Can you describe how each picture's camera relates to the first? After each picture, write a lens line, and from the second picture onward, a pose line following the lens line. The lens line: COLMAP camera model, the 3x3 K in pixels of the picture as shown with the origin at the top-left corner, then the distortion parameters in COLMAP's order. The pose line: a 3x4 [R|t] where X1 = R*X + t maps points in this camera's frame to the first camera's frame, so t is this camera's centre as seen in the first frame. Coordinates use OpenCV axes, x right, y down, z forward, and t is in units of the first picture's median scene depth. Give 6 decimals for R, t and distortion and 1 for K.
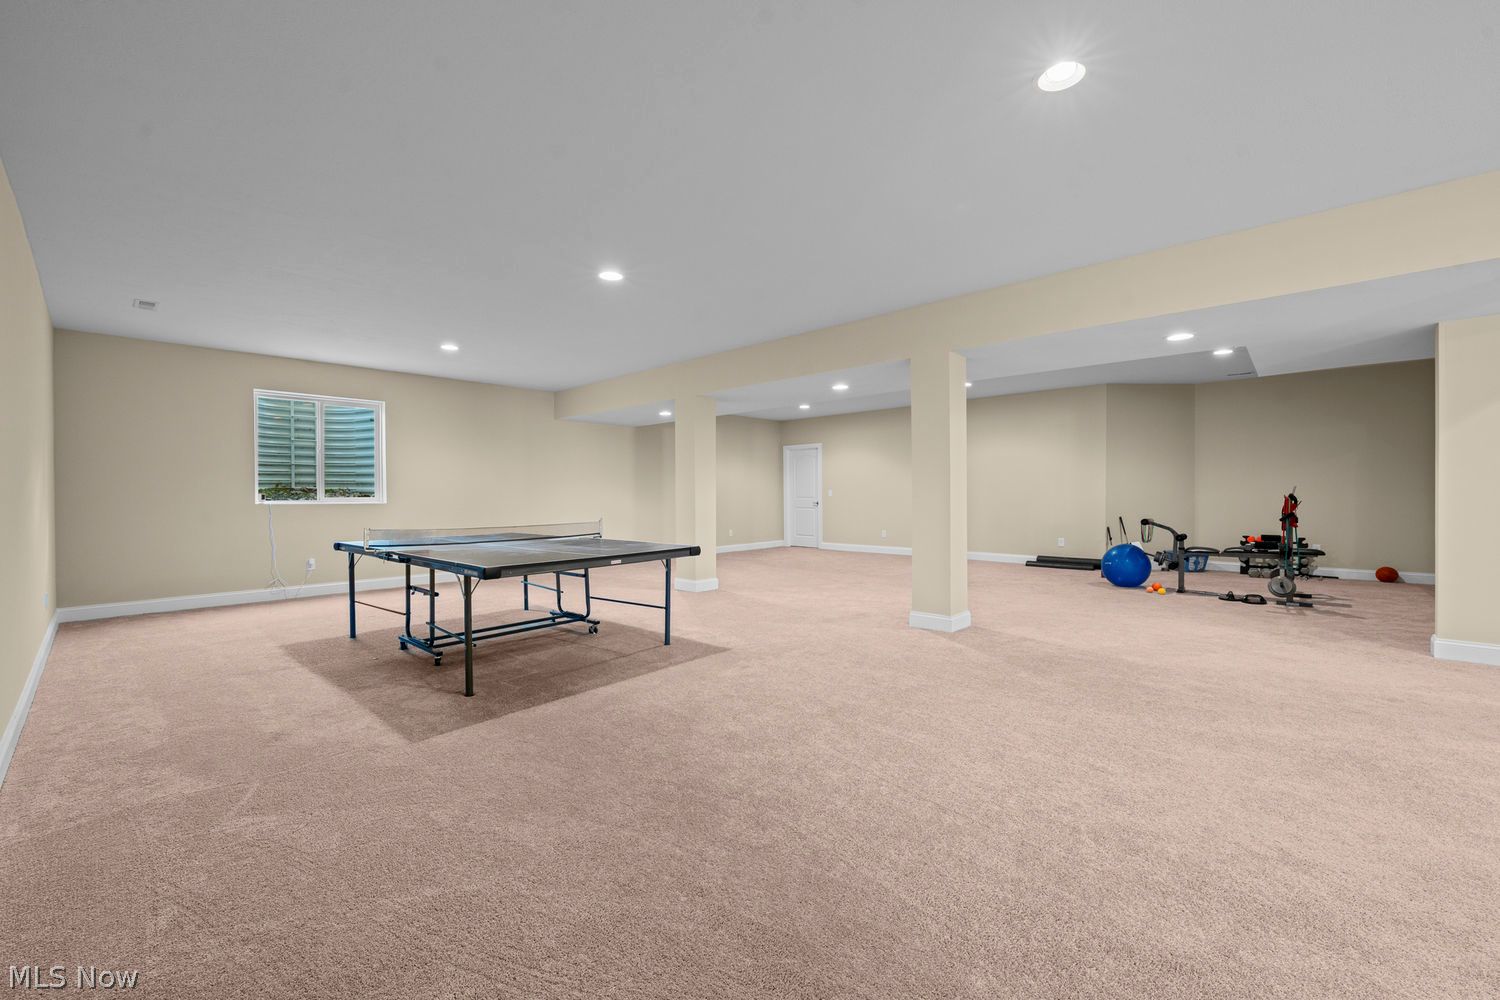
lens RADIAL K [[587.2, 0, 752.7], [0, 587.2, 494.8], [0, 0, 1]] dist [-0.001588, -0.000034]
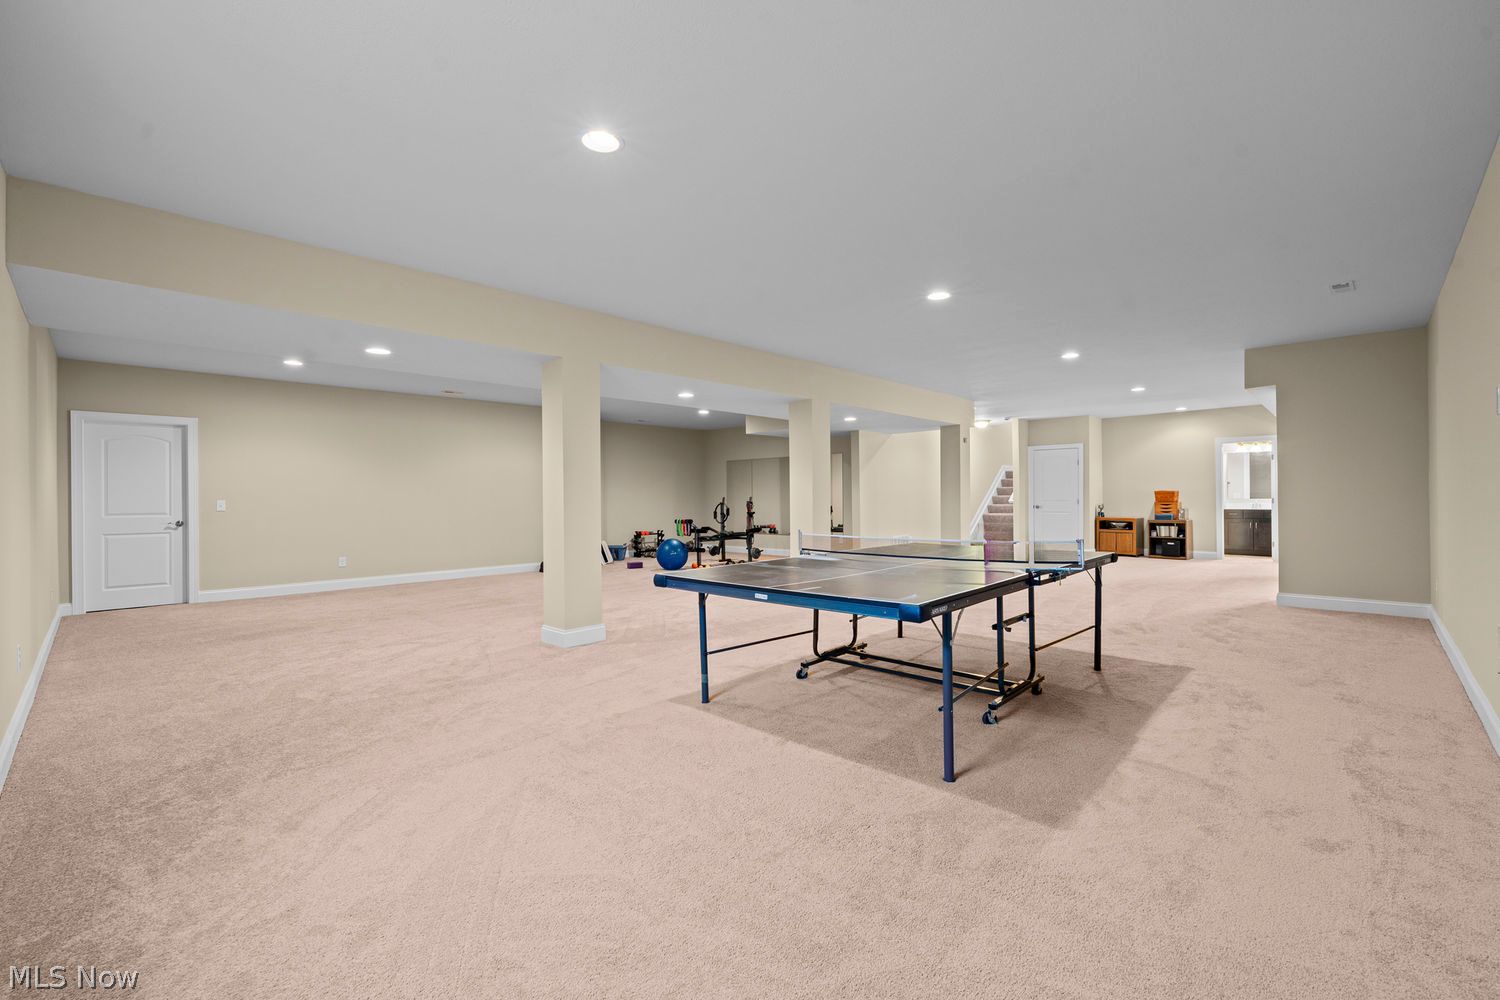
lens RADIAL K [[644.5, 0, 753.8], [0, 644.5, 502.2], [0, 0, 1]] dist [0.000409, -0.000003]
pose [[0.043025, 0.003538, 0.999068, -0.819944], [0.008617, 0.999955, -0.003912, 0.002916], [-0.999037, 0.008777, 0.042993, 0.736630]]
